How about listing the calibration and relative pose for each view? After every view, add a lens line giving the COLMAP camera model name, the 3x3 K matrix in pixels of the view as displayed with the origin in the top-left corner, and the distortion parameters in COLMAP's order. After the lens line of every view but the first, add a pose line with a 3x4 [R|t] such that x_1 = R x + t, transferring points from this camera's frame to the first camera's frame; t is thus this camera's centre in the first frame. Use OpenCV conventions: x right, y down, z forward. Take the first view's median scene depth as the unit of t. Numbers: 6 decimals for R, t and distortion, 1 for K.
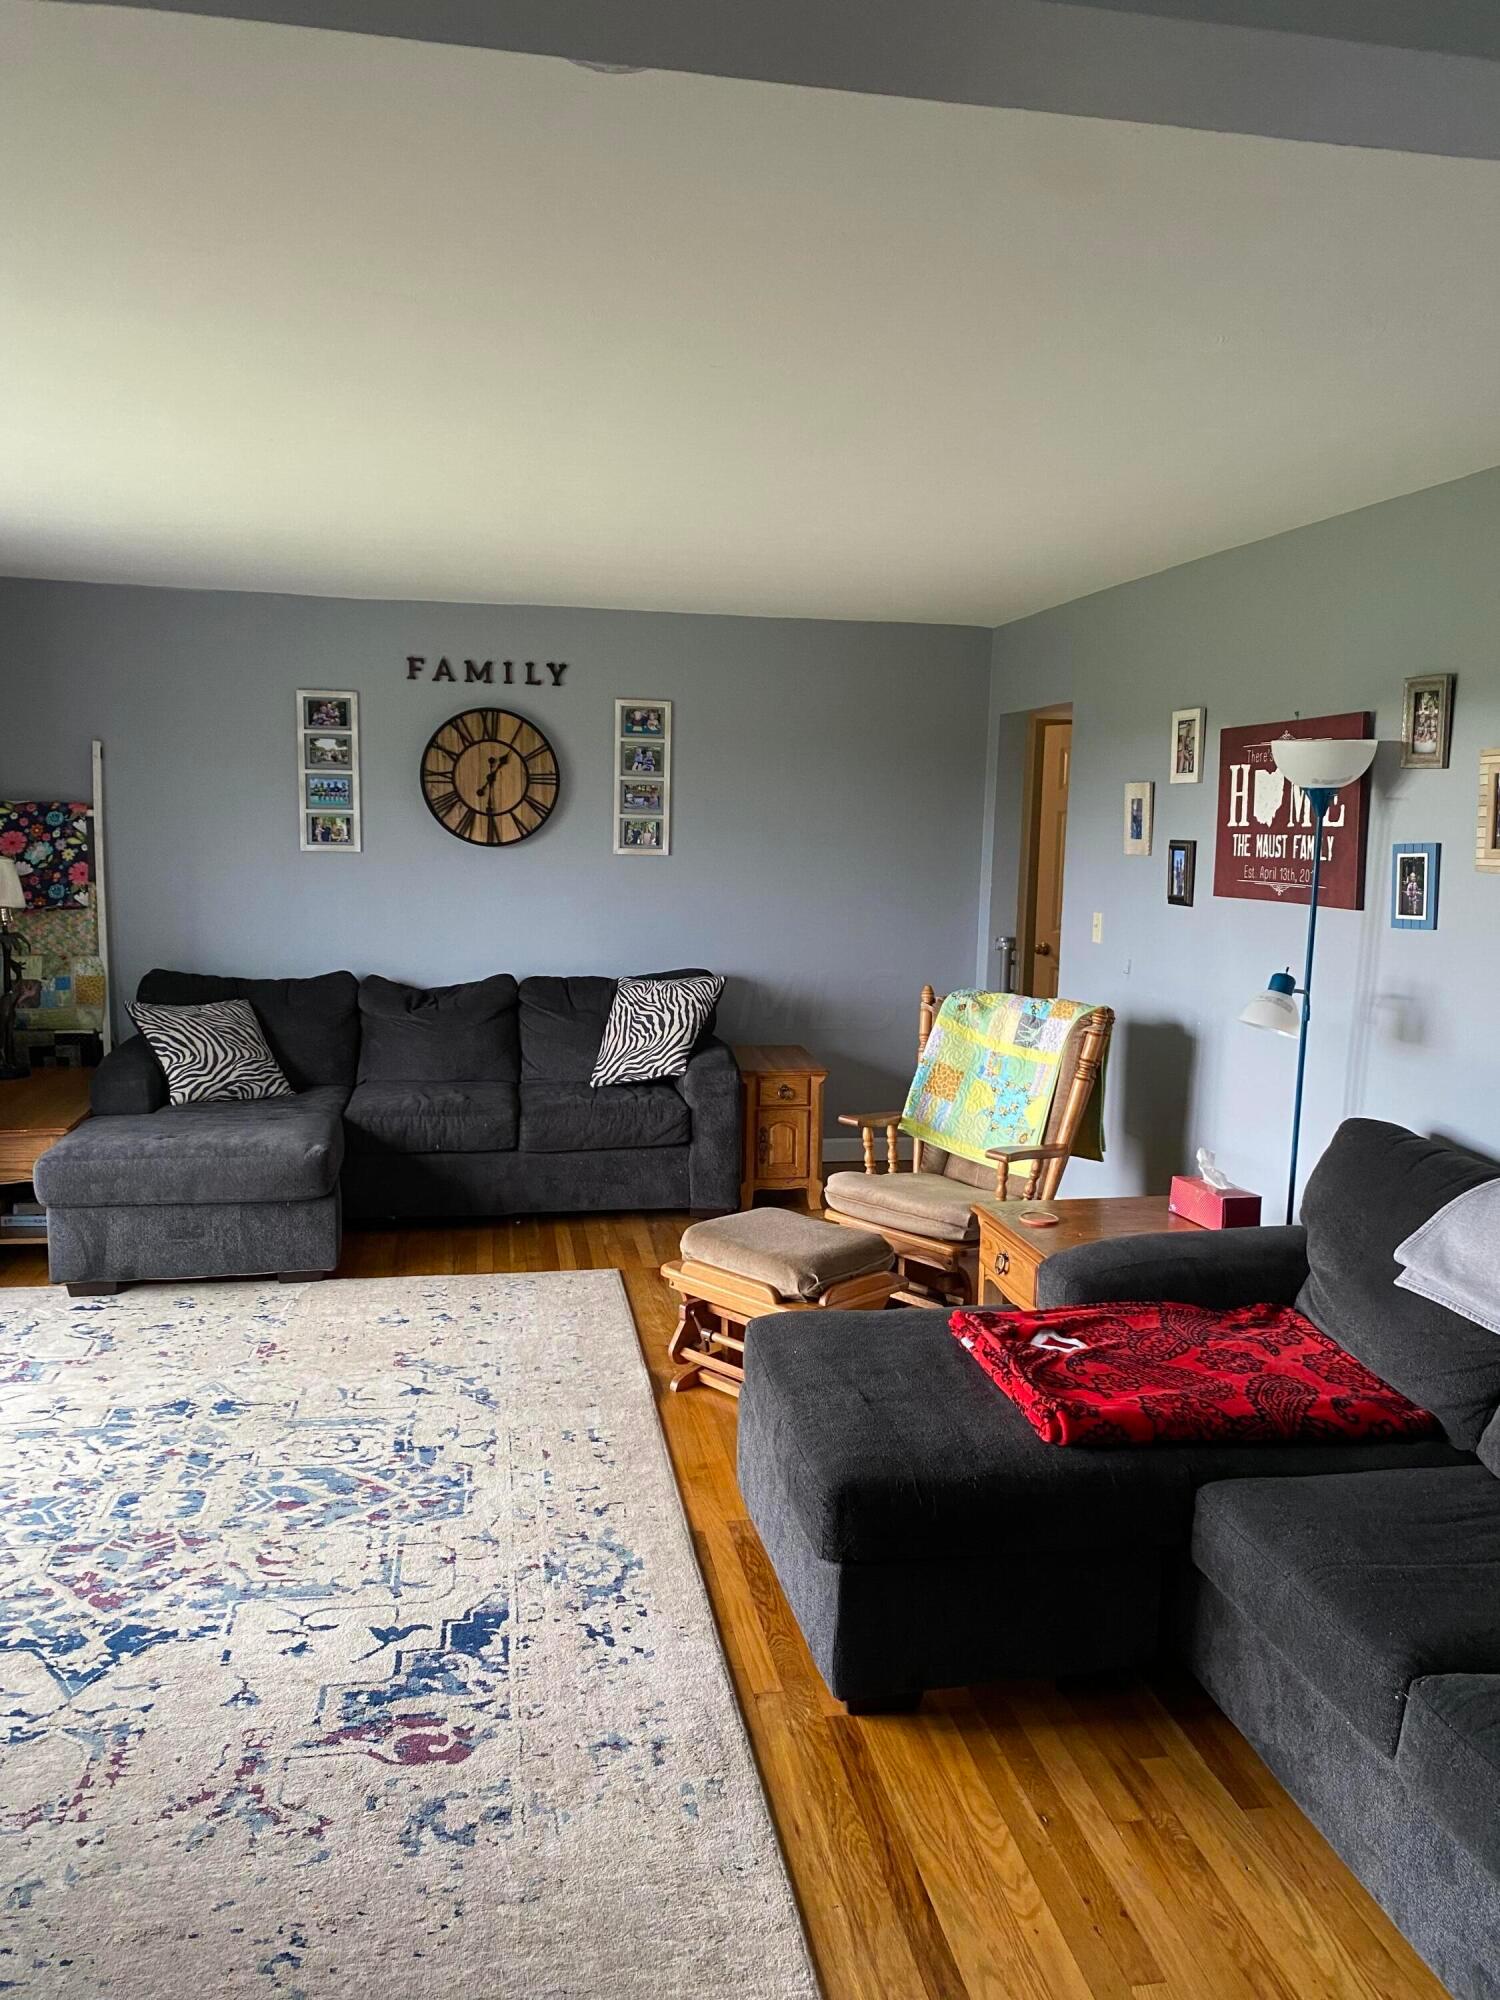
lens RADIAL K [[1517.5, 0, 750.0], [0, 1517.5, 1000.0], [0, 0, 1]] dist [-0.004295, -0.002057]
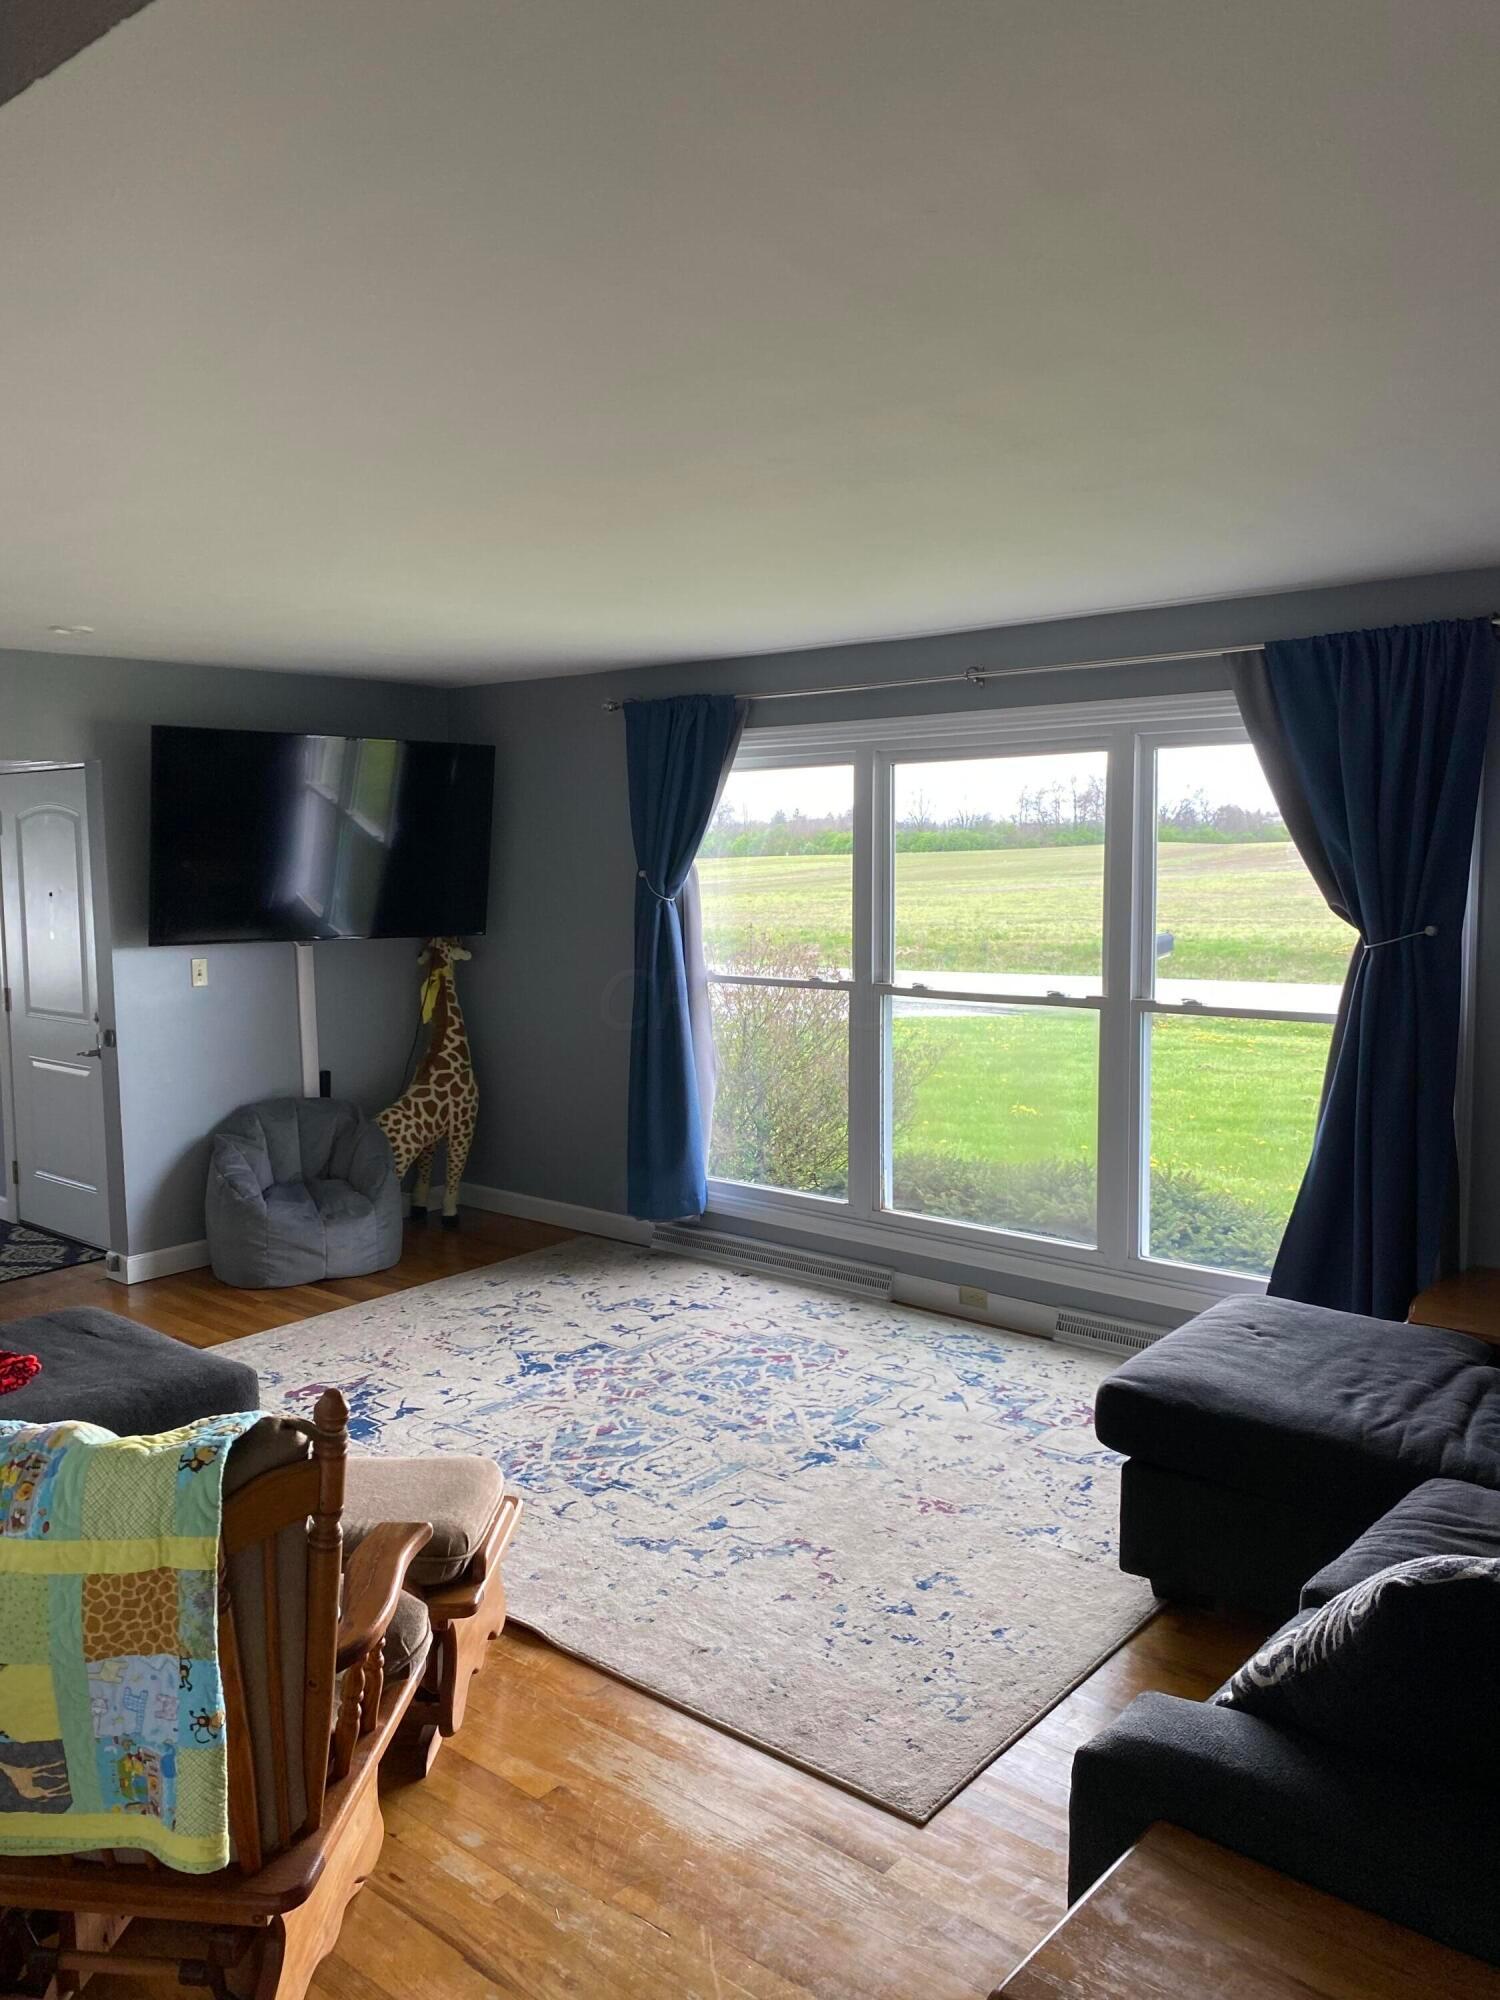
lens RADIAL K [[1517.5, 0, 750.0], [0, 1517.5, 1000.0], [0, 0, 1]] dist [-0.004295, -0.002057]
pose [[-0.756956, 0.049872, -0.651560, 0.430884], [-0.102190, 0.975782, 0.193410, -0.285673], [0.645426, 0.212986, -0.733527, 2.044190]]
